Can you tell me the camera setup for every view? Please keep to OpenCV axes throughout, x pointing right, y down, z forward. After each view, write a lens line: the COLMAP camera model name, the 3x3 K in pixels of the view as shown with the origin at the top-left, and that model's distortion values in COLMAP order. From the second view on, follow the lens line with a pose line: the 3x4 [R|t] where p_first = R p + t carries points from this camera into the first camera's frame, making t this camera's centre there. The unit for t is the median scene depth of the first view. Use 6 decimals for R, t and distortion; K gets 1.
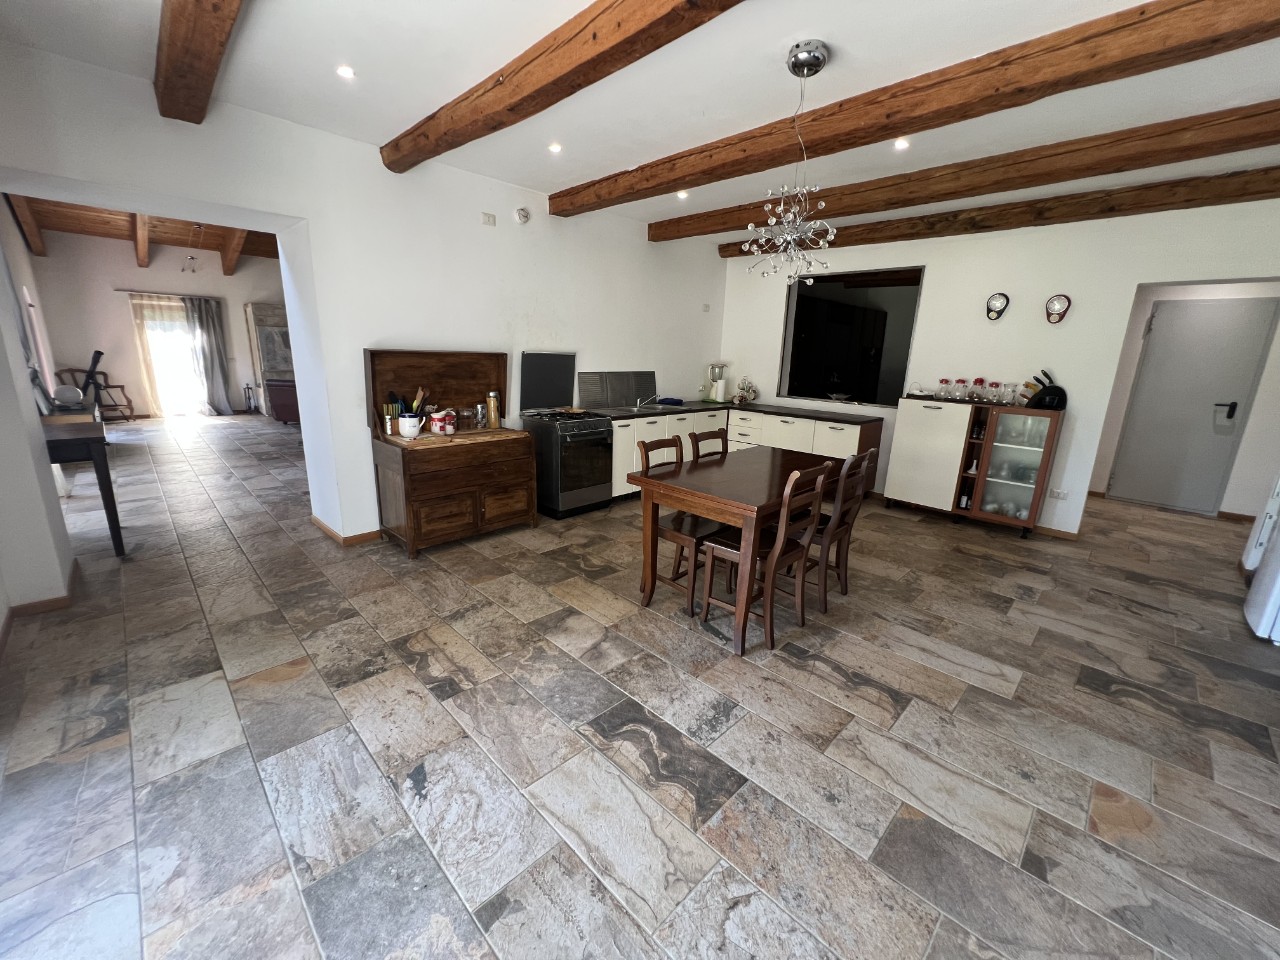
lens RADIAL K [[512.6, 0, 653.6], [0, 512.6, 470.1], [0, 0, 1]] dist [-0.005256, 0.001887]
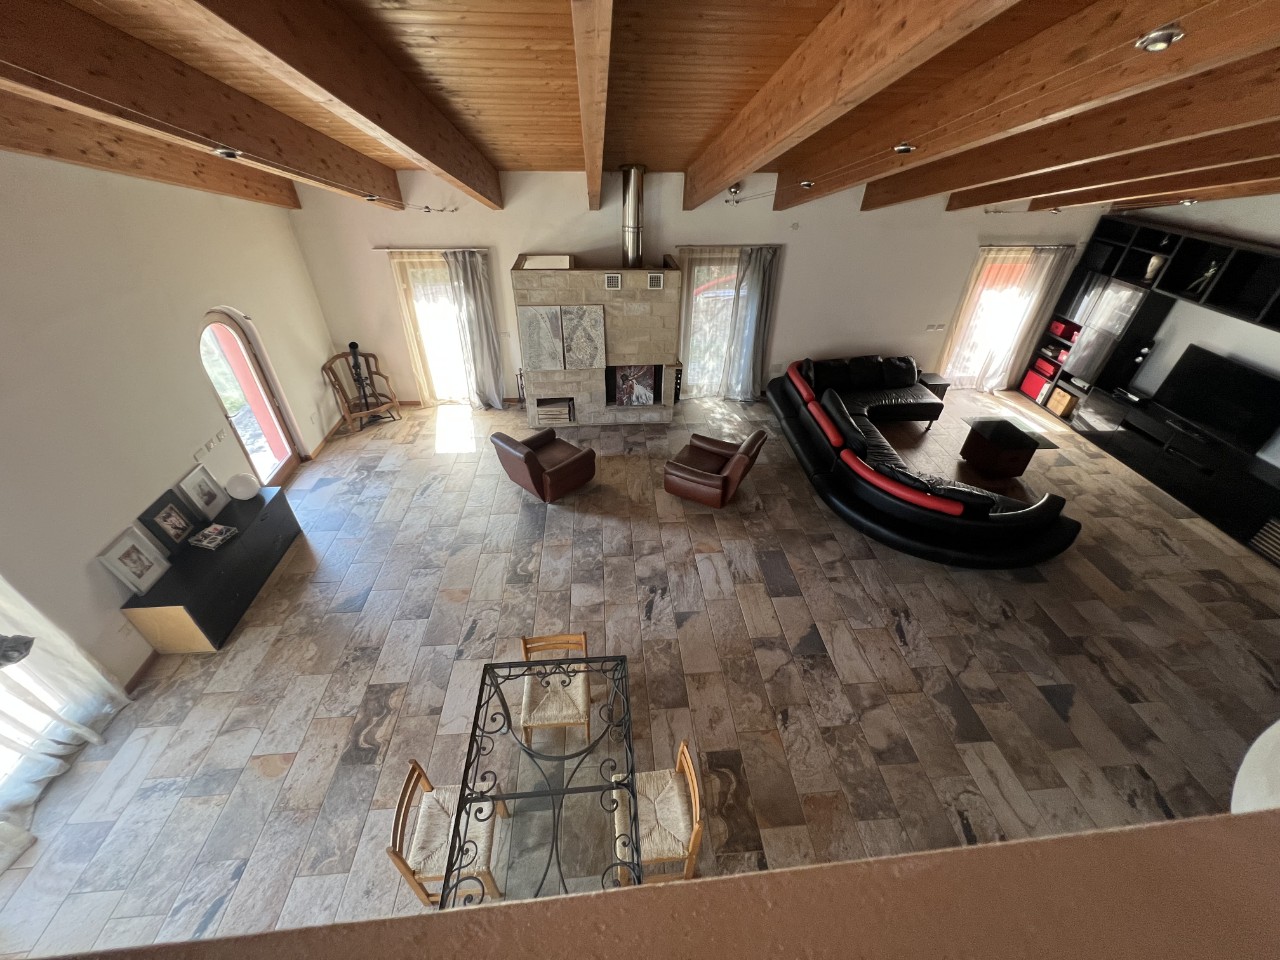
lens RADIAL K [[512.6, 0, 638.2], [0, 512.6, 475.8], [0, 0, 1]] dist [-0.005256, 0.001887]
pose [[0.751355, 0.371677, -0.545272, -0.239515], [-0.149209, 0.900585, 0.408269, -0.381435], [0.642808, -0.225396, 0.732117, 0.590559]]
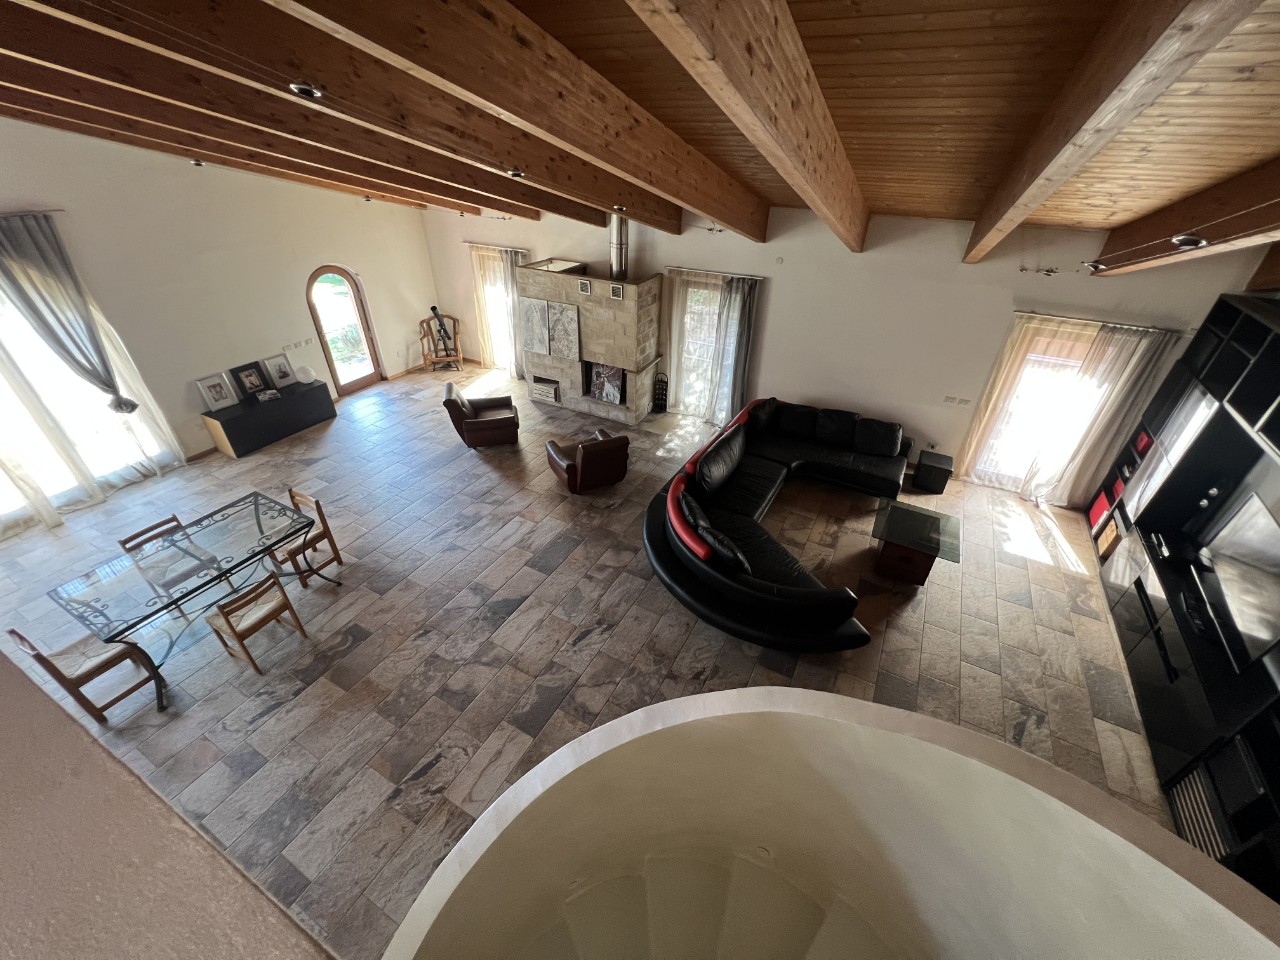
lens RADIAL K [[512.6, 0, 637.9], [0, 512.6, 476.1], [0, 0, 1]] dist [-0.005256, 0.001887]
pose [[0.274588, 0.510476, -0.814871, 0.066978], [-0.234478, 0.857410, 0.458113, -0.457769], [0.932535, 0.065277, 0.355130, 0.921158]]
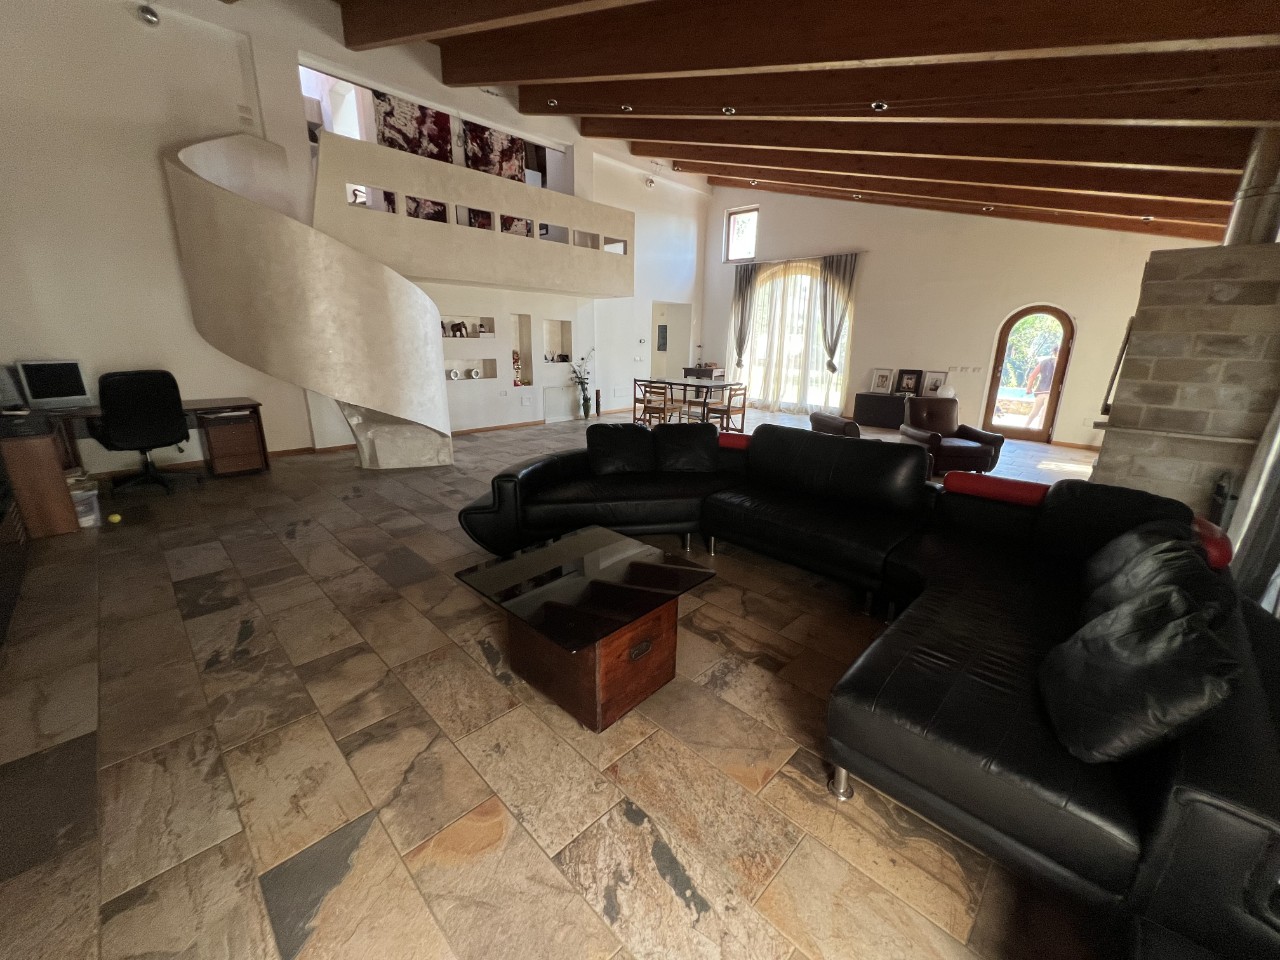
lens RADIAL K [[512.6, 0, 640.1], [0, 512.6, 476.6], [0, 0, 1]] dist [-0.005256, 0.001887]
pose [[-0.999162, -0.039527, -0.010646, -0.281522], [-0.039795, 0.876950, 0.478932, -0.378183], [-0.009595, 0.478954, -0.877788, 1.560640]]
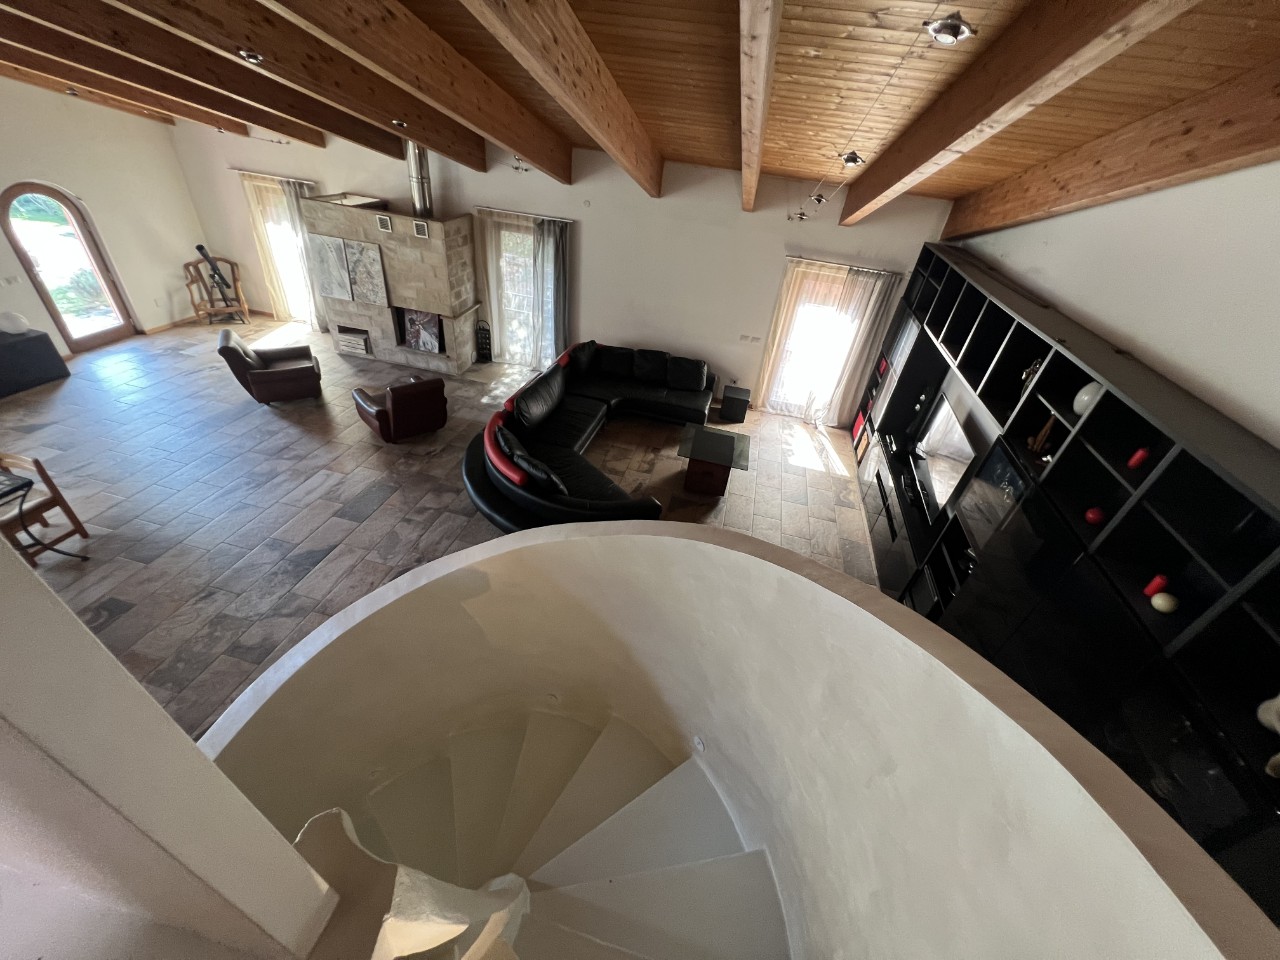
lens RADIAL K [[512.6, 0, 638.8], [0, 512.6, 476.4], [0, 0, 1]] dist [-0.005256, 0.001887]
pose [[0.519338, 0.516386, -0.680906, 0.122206], [-0.288728, 0.855957, 0.428923, -0.436952], [0.804316, -0.026160, 0.593626, 0.953301]]
